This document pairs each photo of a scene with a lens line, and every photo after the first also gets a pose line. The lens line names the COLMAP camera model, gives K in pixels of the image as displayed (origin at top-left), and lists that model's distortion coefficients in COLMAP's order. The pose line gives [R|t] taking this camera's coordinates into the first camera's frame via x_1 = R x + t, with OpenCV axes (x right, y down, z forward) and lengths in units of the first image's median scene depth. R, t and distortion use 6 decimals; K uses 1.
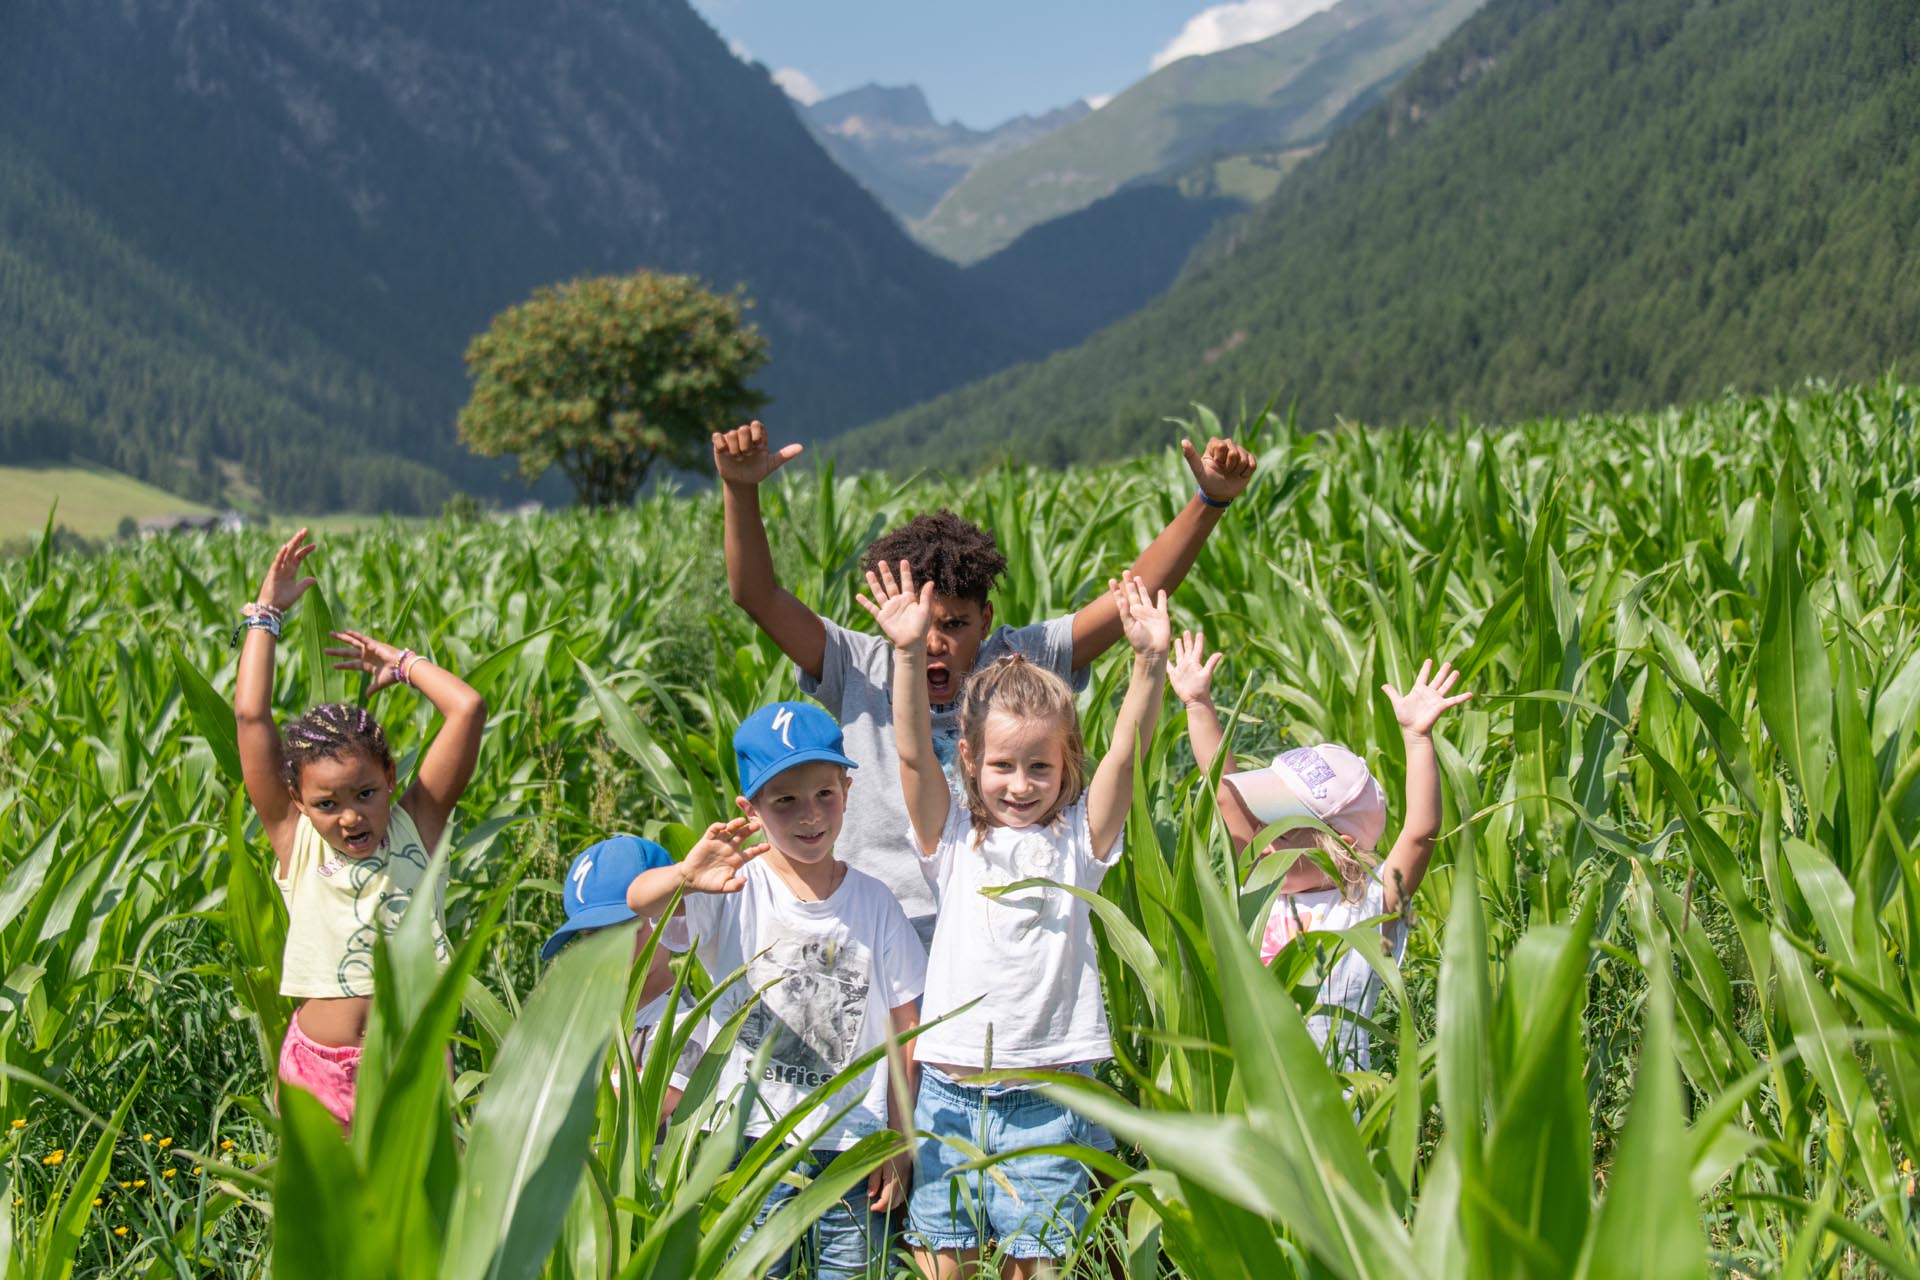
lens RADIAL K [[2771.0, 0, 961.0], [0, 2771.0, 637.5], [0, 0, 1]] dist [0.030041, 0.000000]
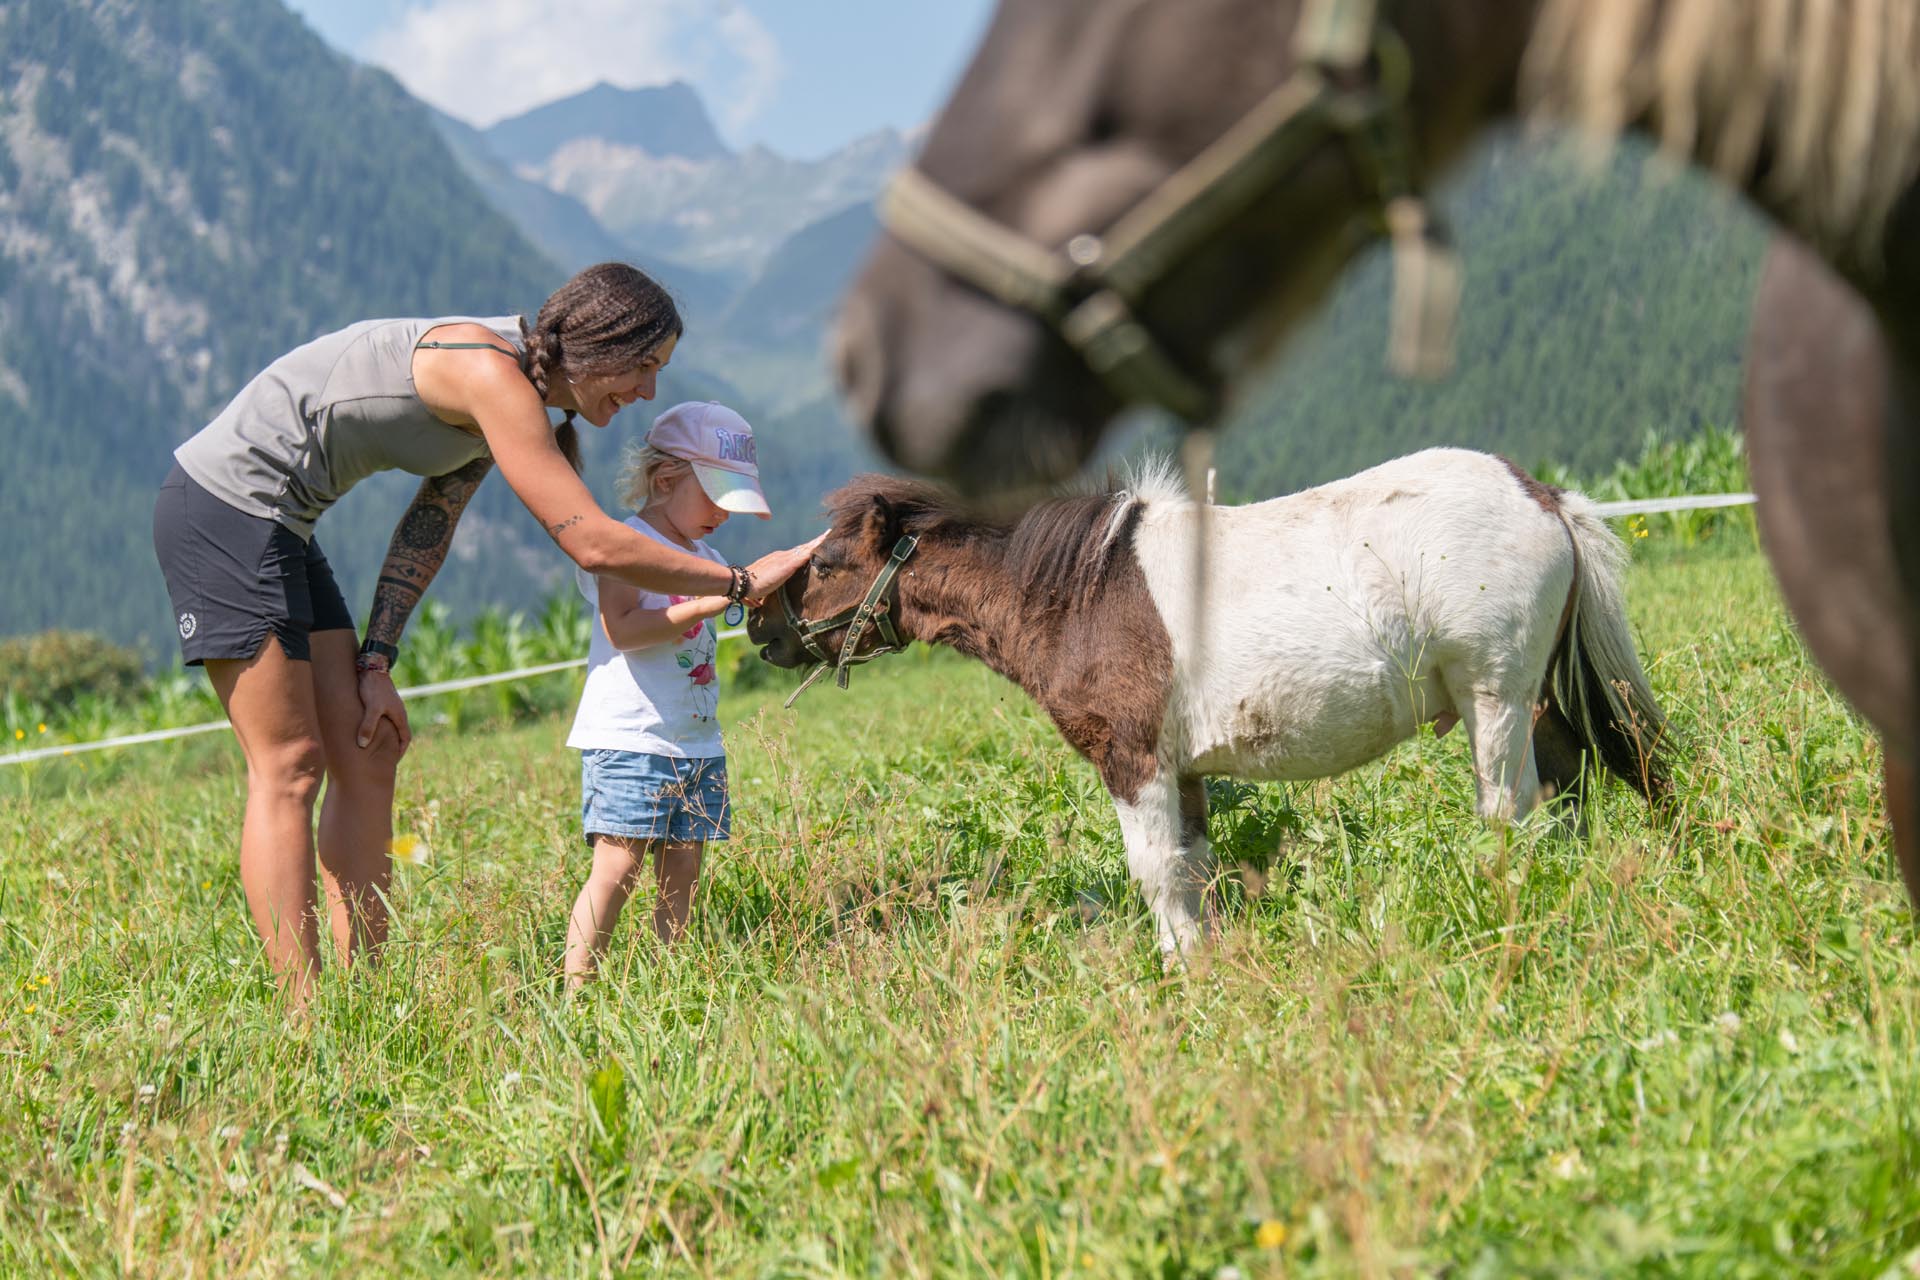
lens RADIAL K [[5398.0, 0, 959.6], [0, 5398.0, 640.5], [0, 0, 1]] dist [-0.111975, 0.000000]
pose [[0.998492, -0.048795, 0.025154, 0.017247], [0.050811, 0.994913, -0.086987, 0.006757], [-0.020782, 0.088134, 0.995892, -0.101942]]
